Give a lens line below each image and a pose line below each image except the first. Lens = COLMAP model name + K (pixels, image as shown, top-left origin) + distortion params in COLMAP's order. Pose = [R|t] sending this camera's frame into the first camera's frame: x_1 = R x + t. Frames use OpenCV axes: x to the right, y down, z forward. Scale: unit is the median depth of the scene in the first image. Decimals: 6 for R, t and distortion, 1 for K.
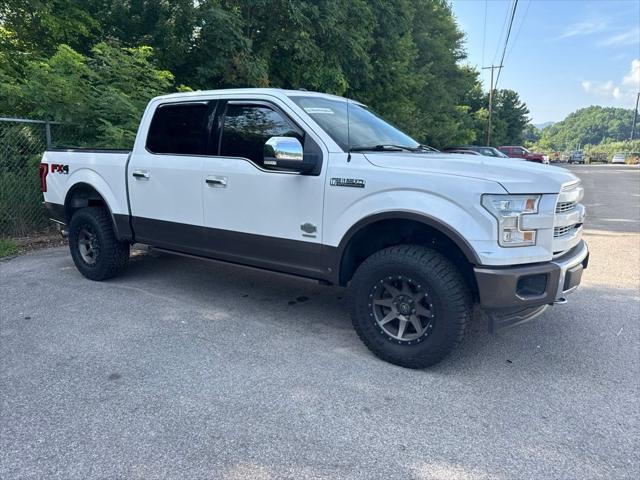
lens RADIAL K [[457.8, 0, 318.2], [0, 457.8, 240.3], [0, 0, 1]] dist [0.035196, -0.046060]
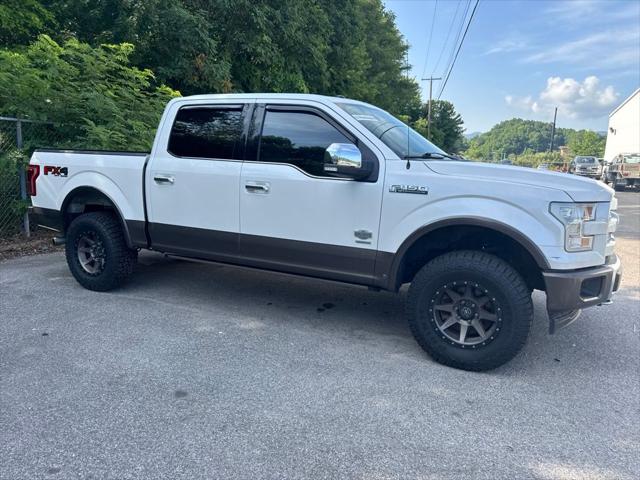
lens RADIAL K [[457.8, 0, 318.2], [0, 457.8, 240.3], [0, 0, 1]] dist [0.035196, -0.046060]
pose [[0.991006, -0.005683, 0.133695, -0.187653], [0.007113, 0.999922, -0.010218, -0.003705], [-0.133627, 0.011077, 0.990970, 0.017198]]
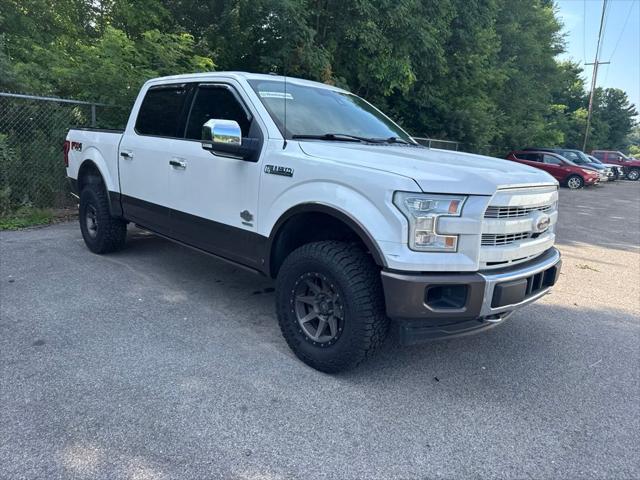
lens RADIAL K [[457.9, 0, 320.0], [0, 457.9, 240.0], [0, 0, 1]] dist [0.027395, -0.033181]
pose [[0.982128, 0.082801, -0.169022, 0.223031], [-0.080637, 0.996550, 0.019639, -0.005553], [0.170065, -0.005658, 0.985417, 0.051810]]
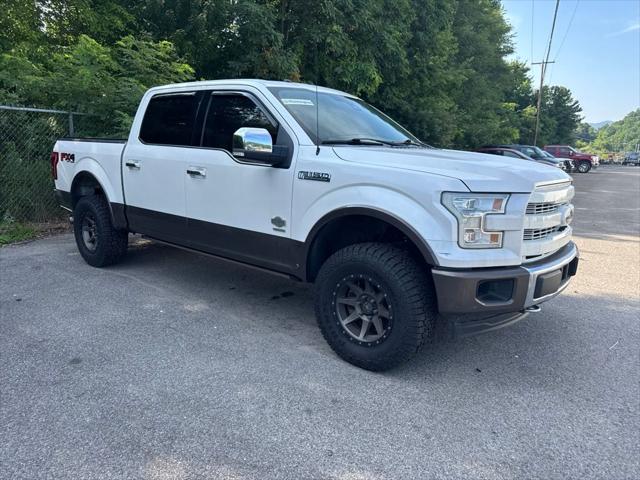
lens RADIAL K [[457.8, 0, 318.2], [0, 457.8, 240.3], [0, 0, 1]] dist [0.035196, -0.046060]
pose [[0.995436, 0.036767, -0.088060, 0.112616], [-0.035992, 0.999298, 0.010373, -0.000571], [0.088380, -0.007157, 0.996061, 0.022740]]
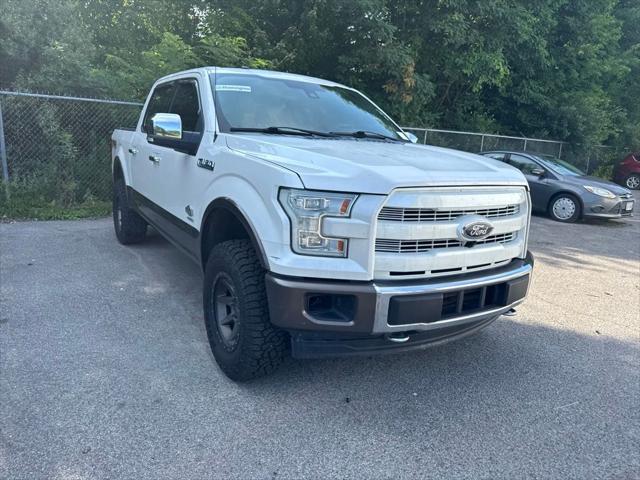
lens RADIAL K [[457.9, 0, 320.0], [0, 457.9, 240.0], [0, 0, 1]] dist [0.027395, -0.033181]
pose [[0.911754, 0.126299, -0.390838, 0.452108], [-0.120588, 0.991927, 0.039231, -0.027488], [0.392637, 0.011361, 0.919623, 0.168009]]
